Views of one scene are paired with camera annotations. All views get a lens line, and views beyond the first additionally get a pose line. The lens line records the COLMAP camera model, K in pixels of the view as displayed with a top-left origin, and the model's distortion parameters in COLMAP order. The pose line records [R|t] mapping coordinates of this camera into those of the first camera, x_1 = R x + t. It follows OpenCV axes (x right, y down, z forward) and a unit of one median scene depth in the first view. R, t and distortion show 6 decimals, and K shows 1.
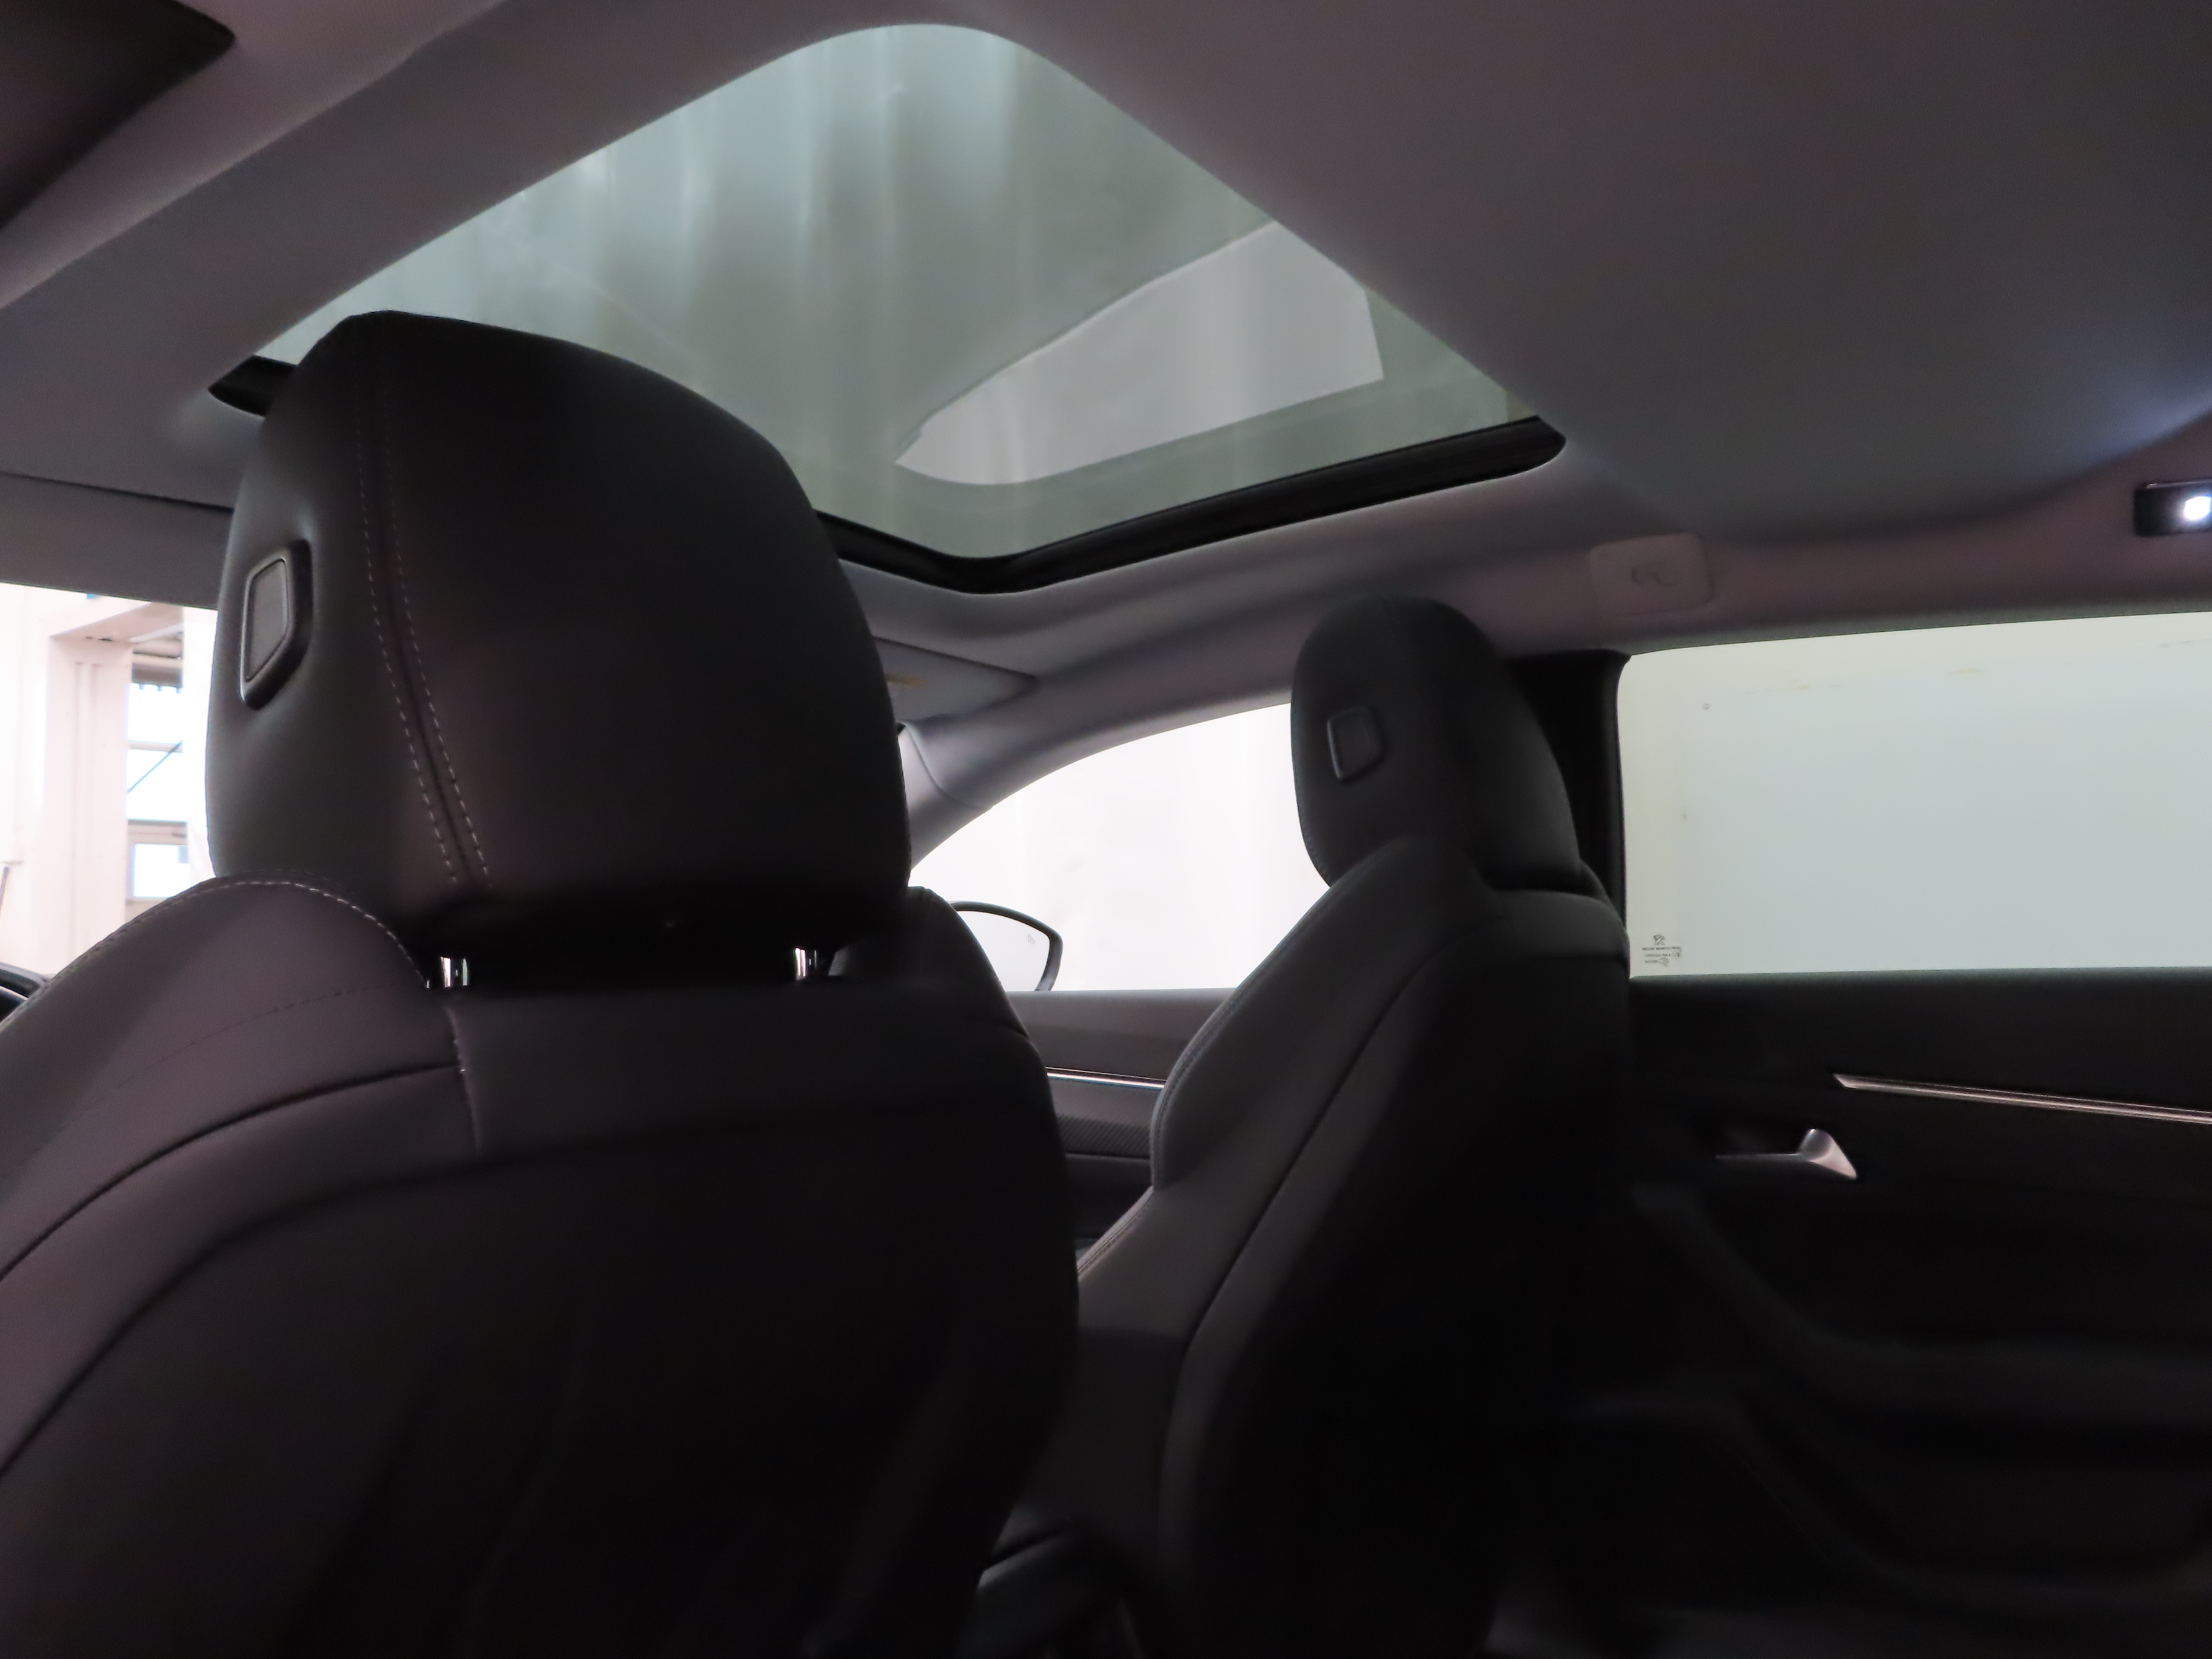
lens RADIAL K [[1514.1, 0, 1106.0], [0, 1514.1, 829.5], [0, 0, 1]] dist [-0.015646, 0.001836]
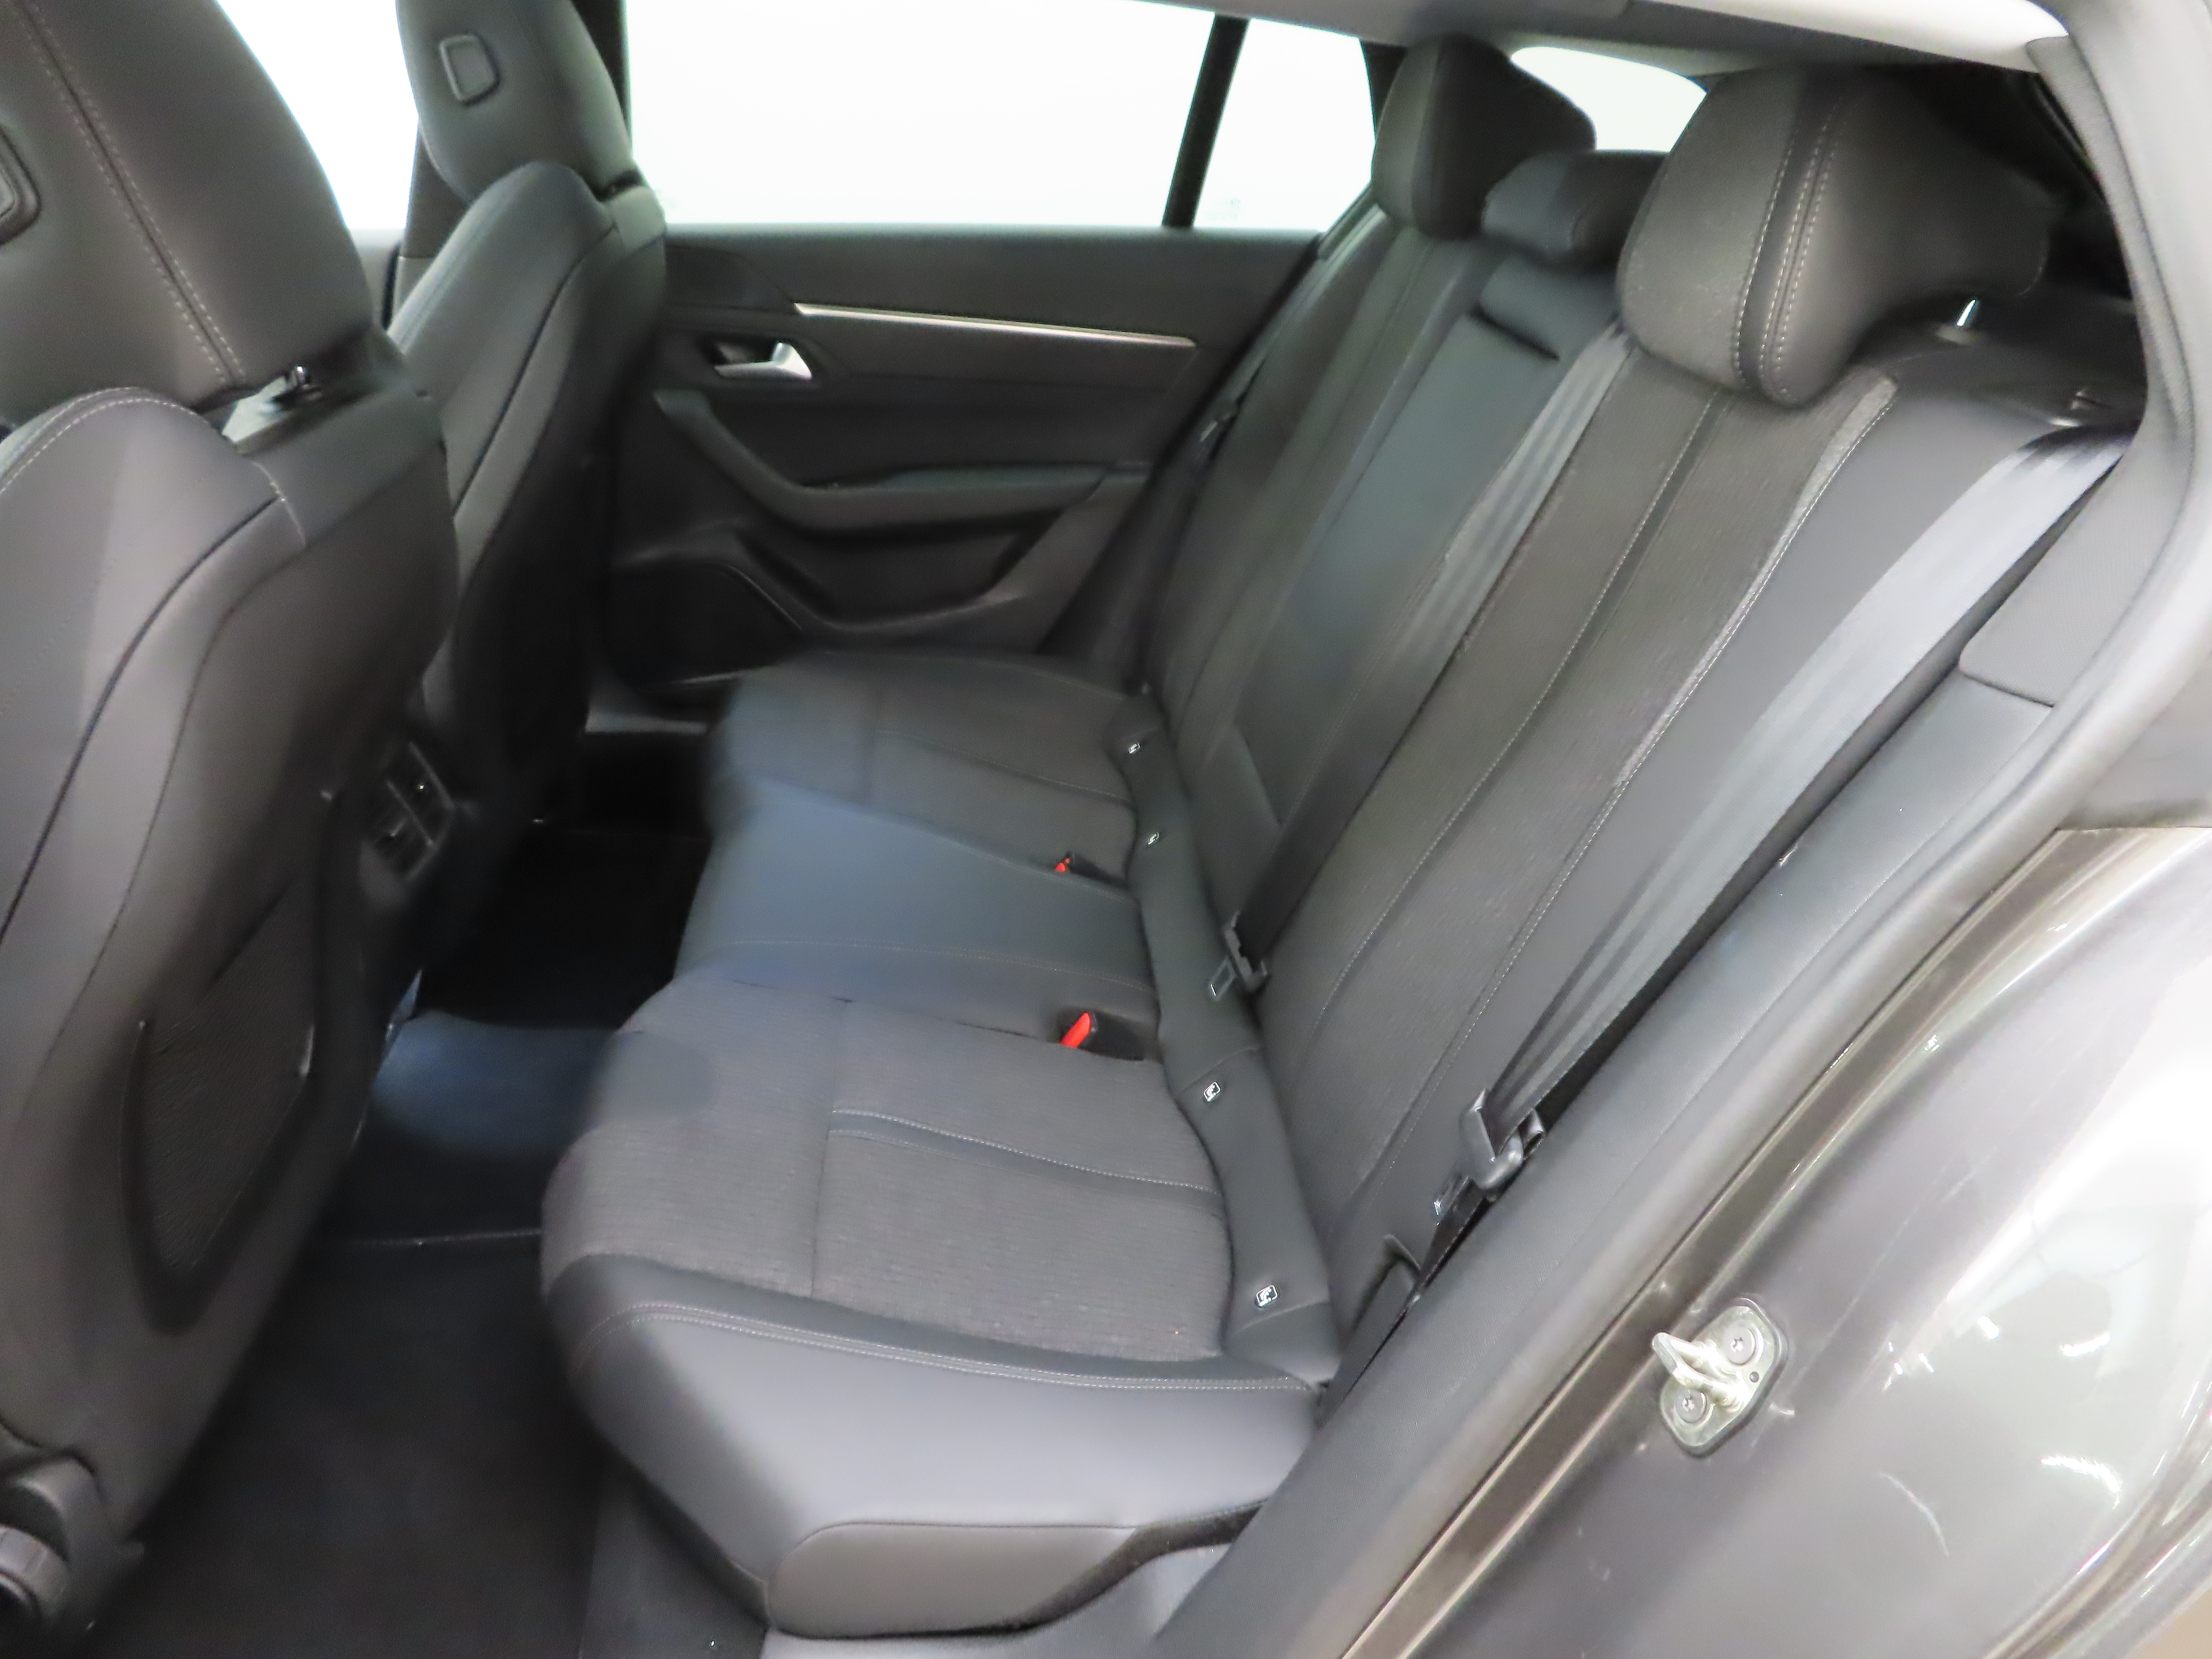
lens RADIAL K [[1514.1, 0, 1106.0], [0, 1514.1, 829.5], [0, 0, 1]] dist [-0.015646, 0.001836]
pose [[0.753024, -0.270781, 0.599694, -0.276777], [-0.091123, 0.859701, 0.502604, -0.151732], [-0.651653, -0.433119, 0.622701, -0.281096]]
